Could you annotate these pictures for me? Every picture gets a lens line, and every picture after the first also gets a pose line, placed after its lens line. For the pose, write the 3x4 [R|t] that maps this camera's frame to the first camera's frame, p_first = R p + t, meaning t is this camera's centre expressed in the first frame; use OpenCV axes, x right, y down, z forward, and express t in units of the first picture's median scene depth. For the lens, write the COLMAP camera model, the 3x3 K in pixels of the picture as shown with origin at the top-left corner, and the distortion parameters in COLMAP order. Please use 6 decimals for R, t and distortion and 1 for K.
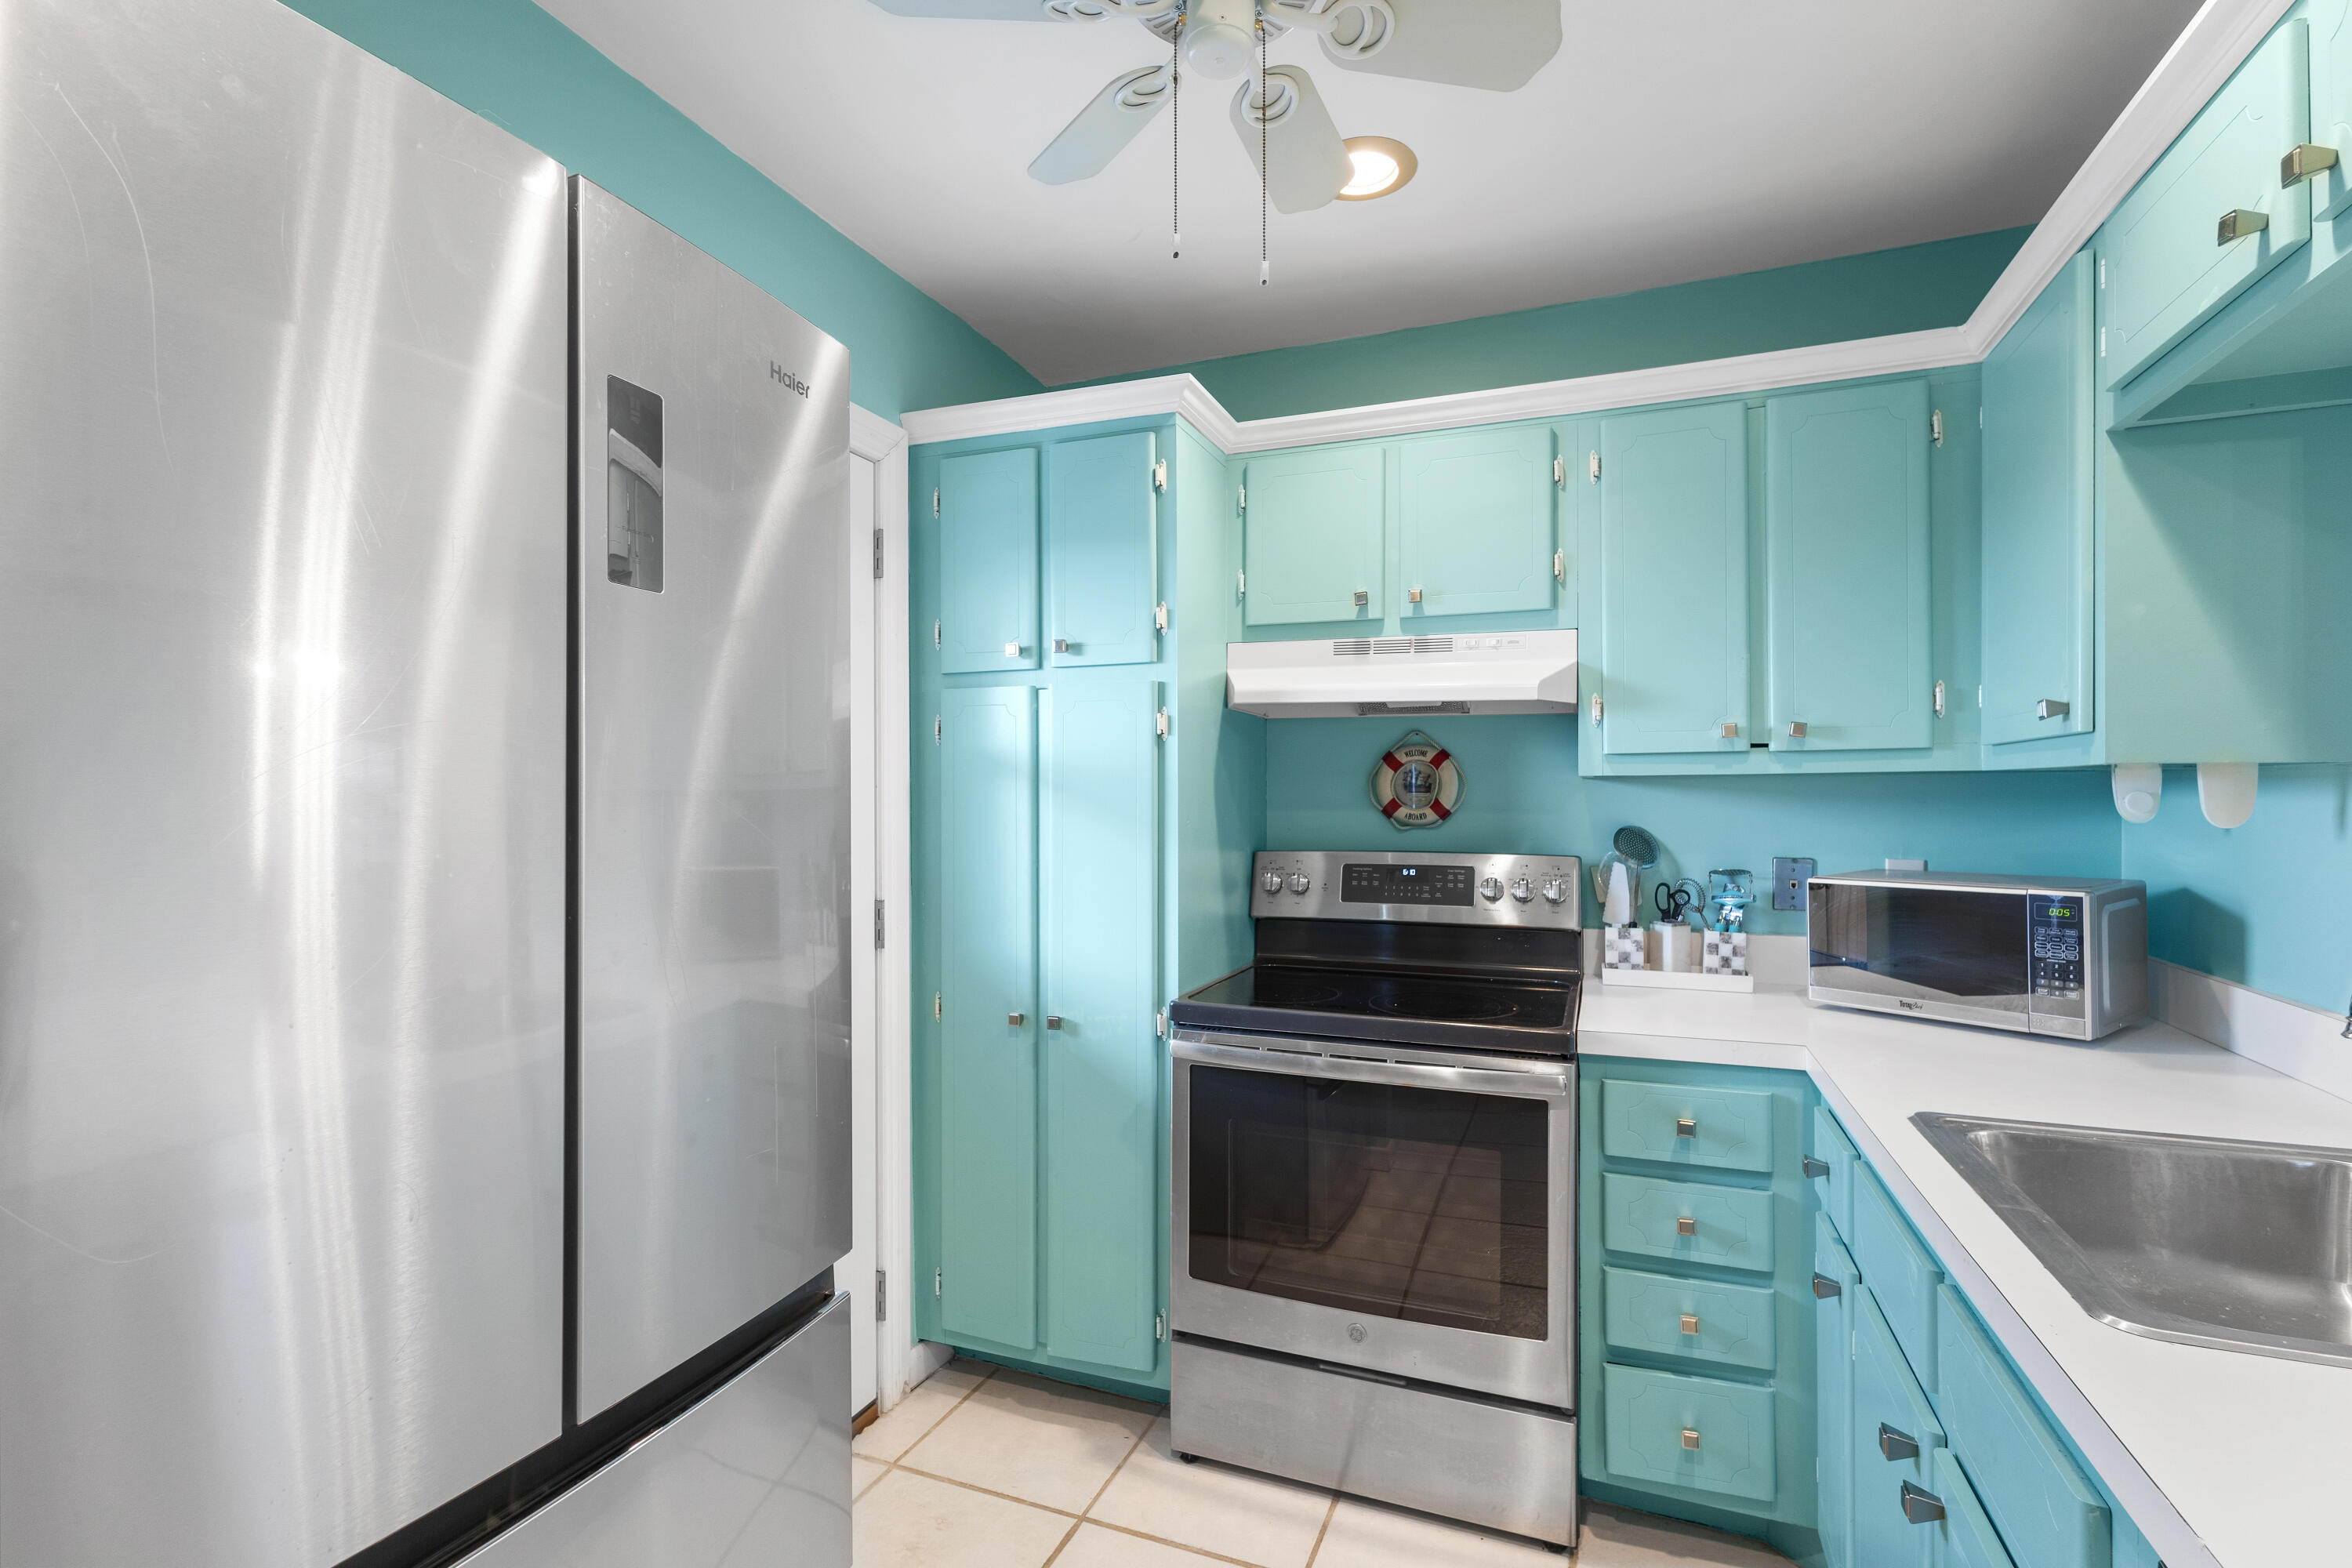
lens RADIAL K [[1082.4, 0, 1178.6], [0, 1082.4, 784.1], [0, 0, 1]] dist [-0.006348, 0.001477]
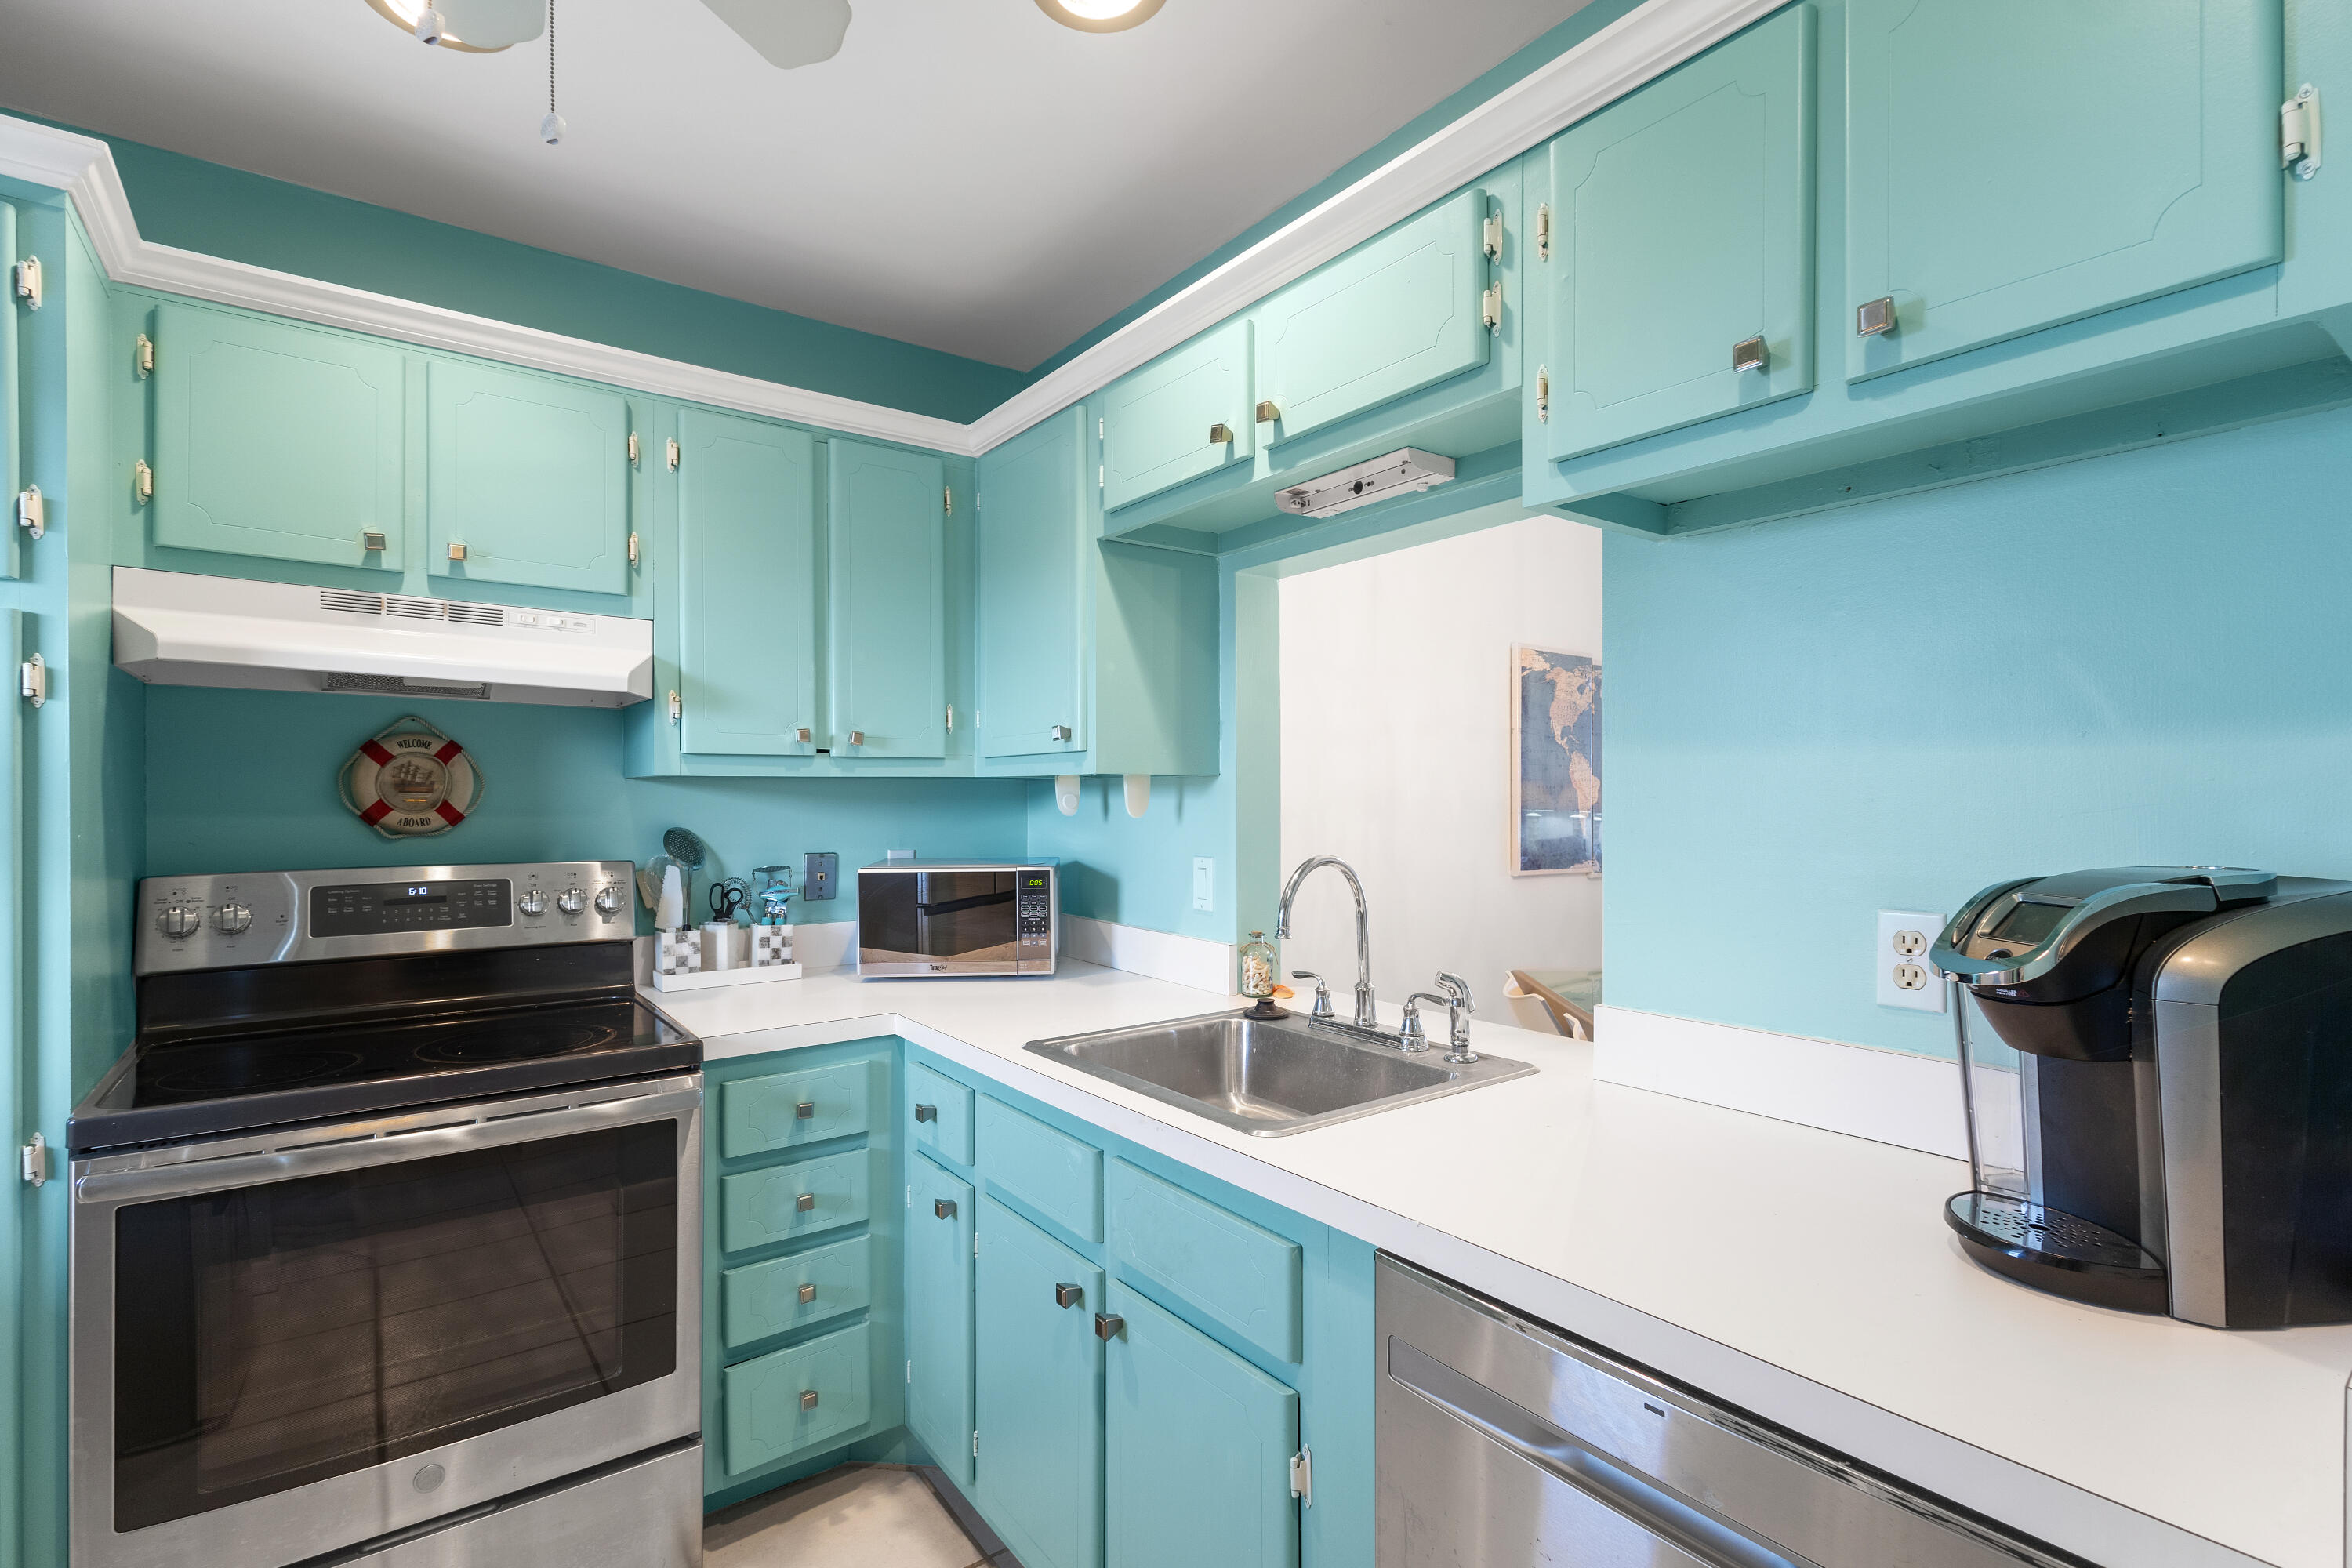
lens RADIAL K [[1082.4, 0, 1180.8], [0, 1082.4, 792.3], [0, 0, 1]] dist [-0.006348, 0.001477]
pose [[0.520699, 0.005230, 0.853724, -0.211476], [-0.008098, 0.999967, -0.001187, 0.004694], [-0.853702, -0.006296, 0.520724, 0.116631]]
